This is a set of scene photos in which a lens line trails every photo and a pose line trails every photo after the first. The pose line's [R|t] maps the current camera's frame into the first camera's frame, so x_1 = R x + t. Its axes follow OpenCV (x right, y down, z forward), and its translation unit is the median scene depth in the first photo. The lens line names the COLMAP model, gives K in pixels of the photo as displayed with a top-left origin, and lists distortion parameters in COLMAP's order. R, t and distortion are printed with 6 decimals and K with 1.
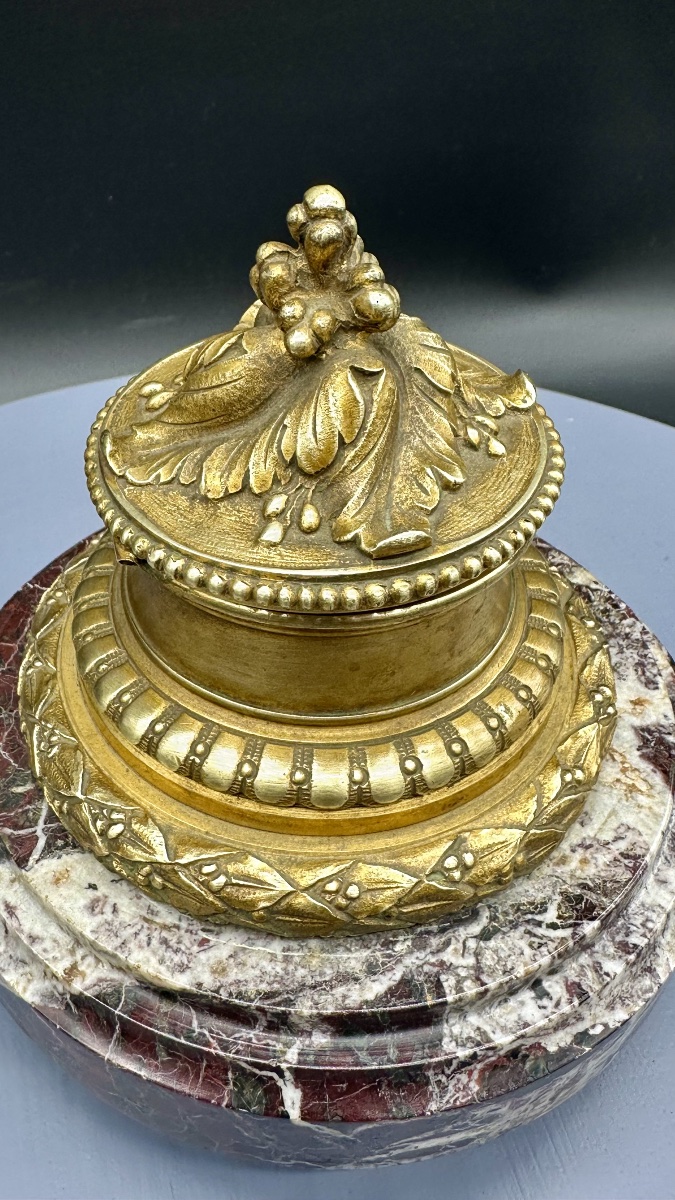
lens RADIAL K [[1046.5, 0, 240.7], [0, 1046.5, 549.0], [0, 0, 1]] dist [-0.001688, -0.008179]
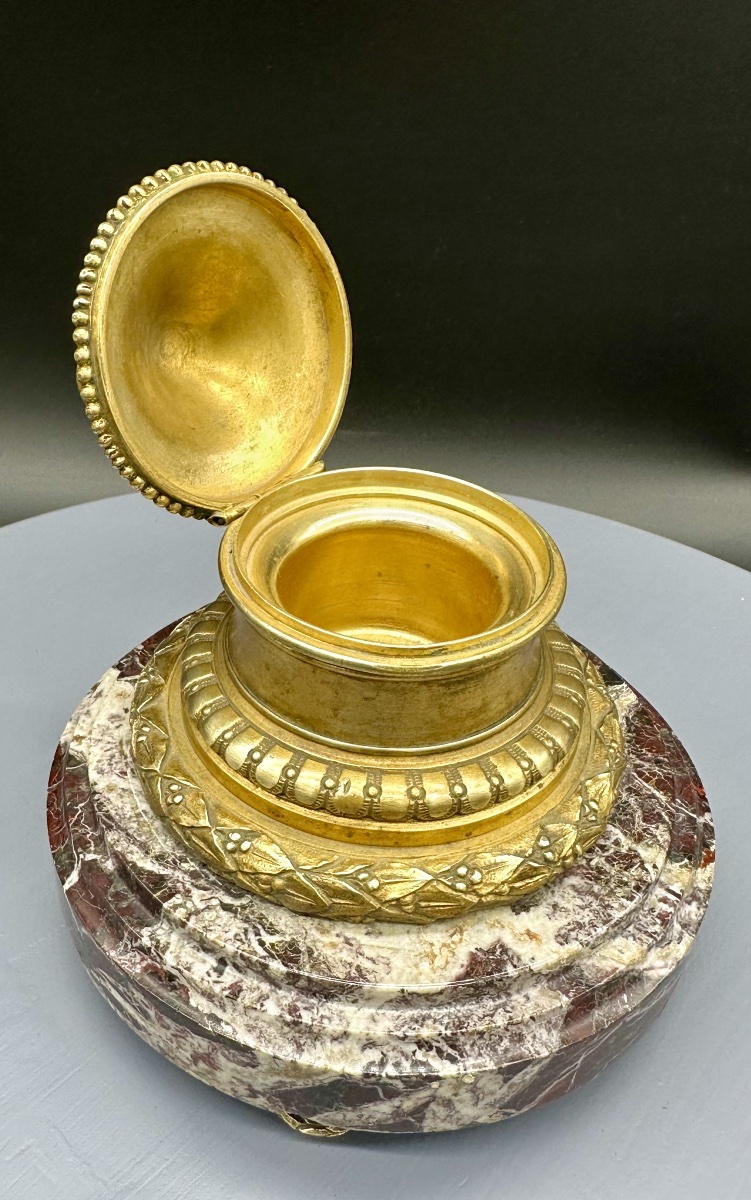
lens RADIAL K [[1140.8, 0, 263.2], [0, 1140.8, 600.8], [0, 0, 1]] dist [0.000429, -0.006695]
pose [[0.533117, 0.524704, -0.663681, 0.979854], [-0.568504, 0.803130, 0.178287, -0.200844], [0.626569, 0.282257, 0.726458, -0.081840]]
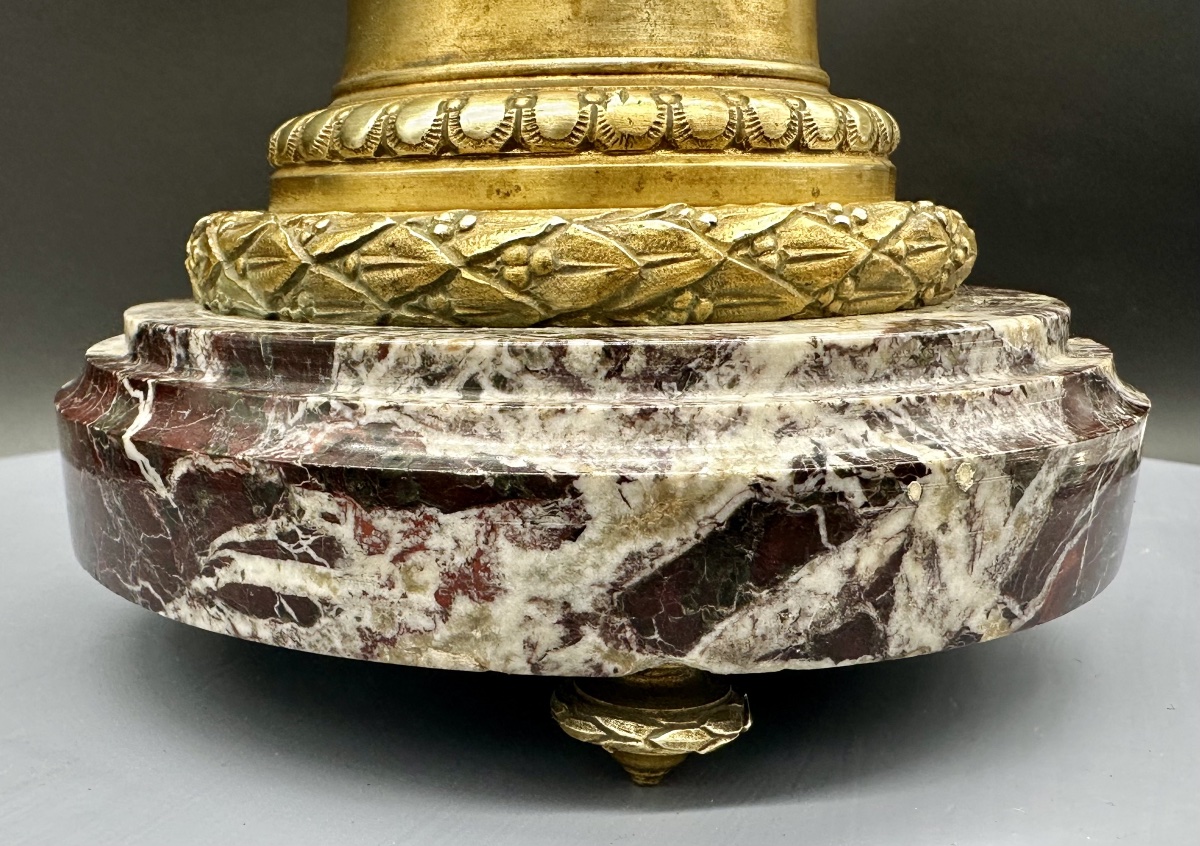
lens RADIAL K [[1261.9, 0, 416.8], [0, 1261.9, 657.8], [0, 0, 1]] dist [-0.000813, -0.026522]
pose [[0.732650, 0.238526, -0.637440, 0.804144], [-0.445229, 0.876348, -0.183806, 0.723467], [0.514777, 0.418473, 0.748255, 0.448900]]
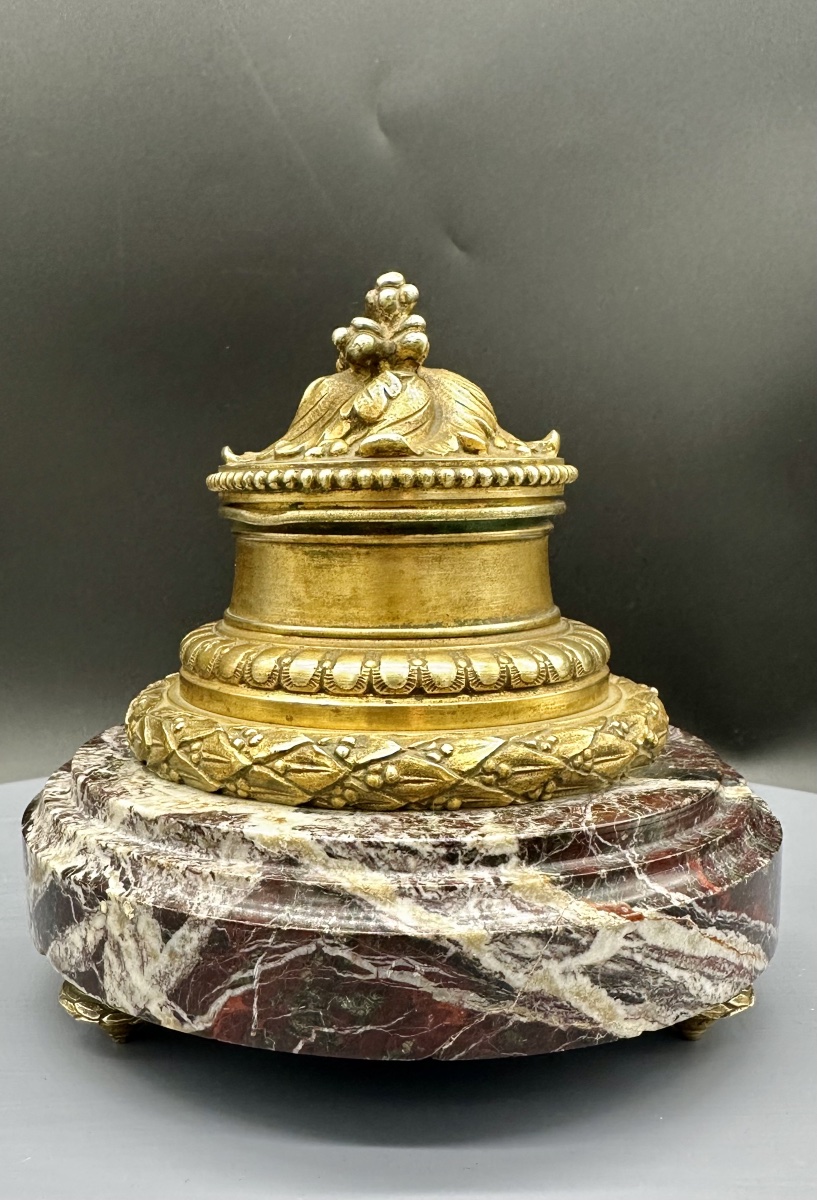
lens RADIAL K [[1236.0, 0, 278.5], [0, 1236.0, 635.1], [0, 0, 1]] dist [-0.005172, -0.004455]
pose [[-0.265040, 0.155586, -0.951602, 1.638132], [-0.613391, 0.734257, 0.290892, -0.329201], [0.743979, 0.660803, -0.099172, 1.209857]]
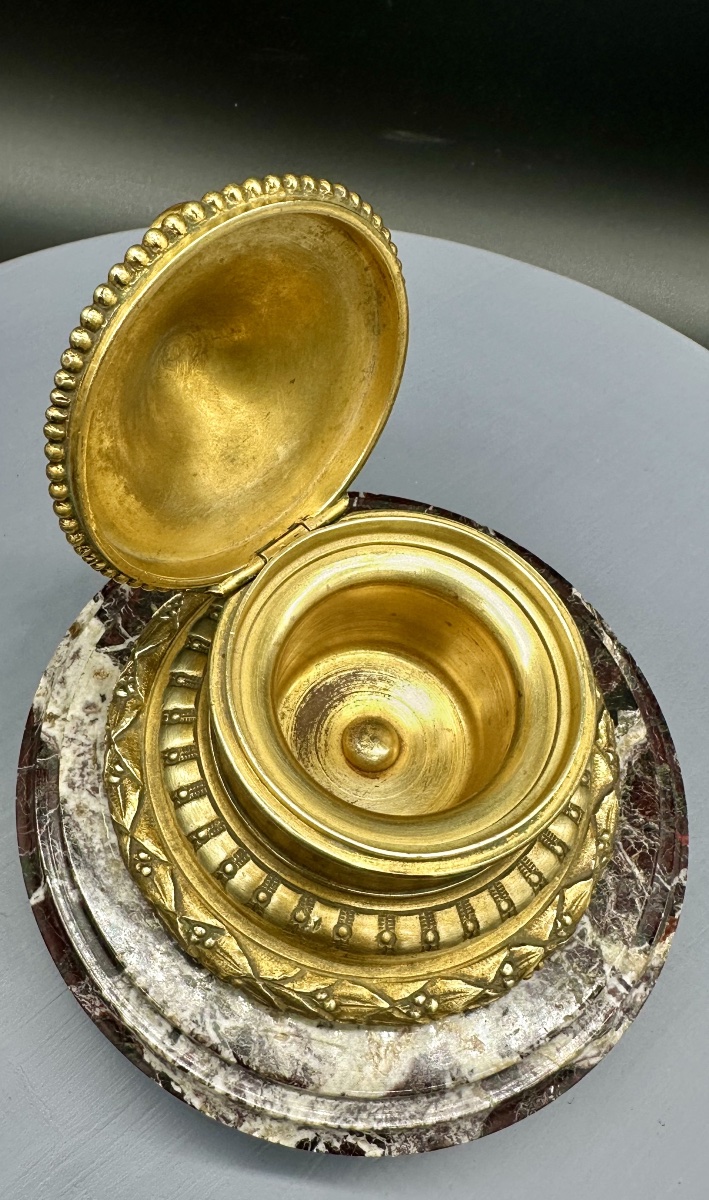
lens RADIAL K [[1141.7, 0, 262.5], [0, 1141.7, 600.7], [0, 0, 1]] dist [-0.002677, -0.004005]
pose [[0.453058, 0.827776, -0.330946, 0.355582], [-0.644431, 0.560614, 0.520020, -0.686447], [0.615993, -0.022328, 0.787435, -0.041523]]
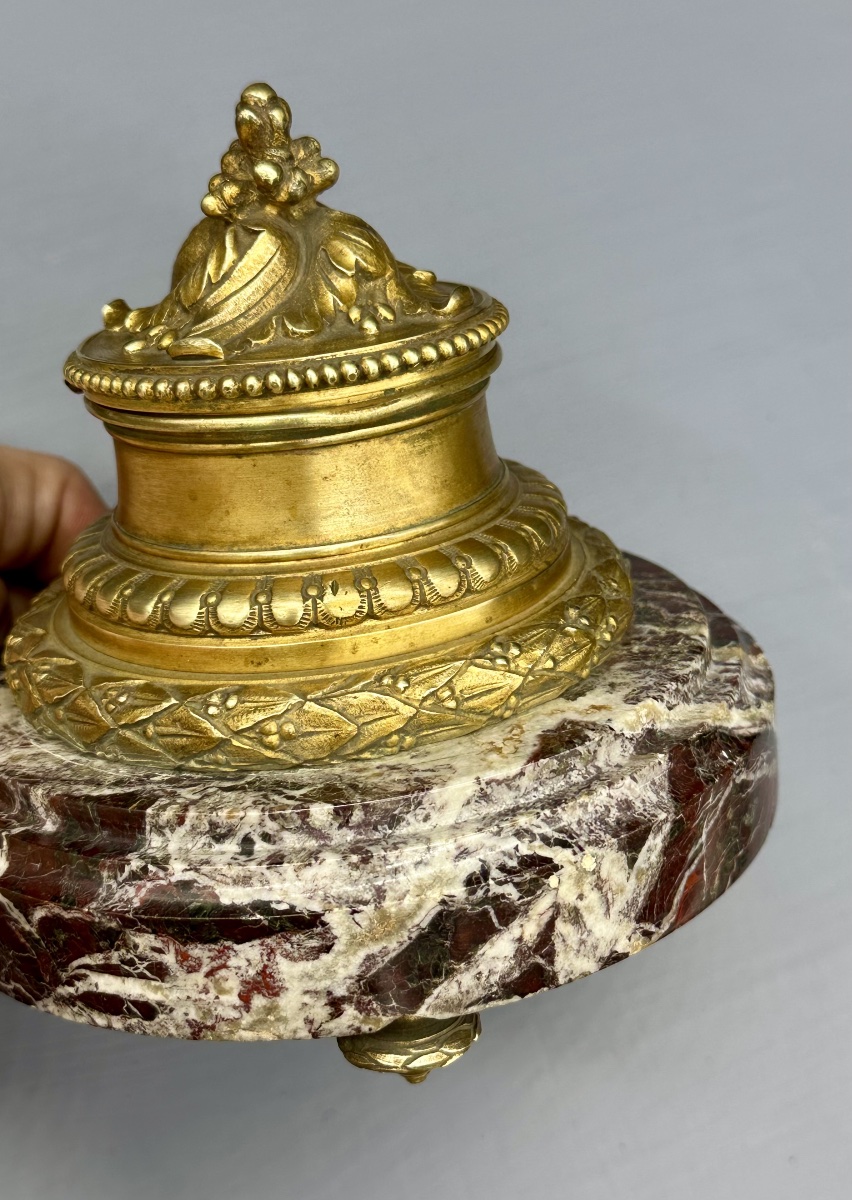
lens RADIAL K [[1806.9, 0, 477.7], [0, 1806.9, 598.4], [0, 0, 1]] dist [0.153065, -0.132589]
pose [[0.820713, 0.138339, -0.554340, 1.326893], [-0.308910, 0.923642, -0.226848, 0.515904], [0.480630, 0.357418, 0.800779, -0.296062]]
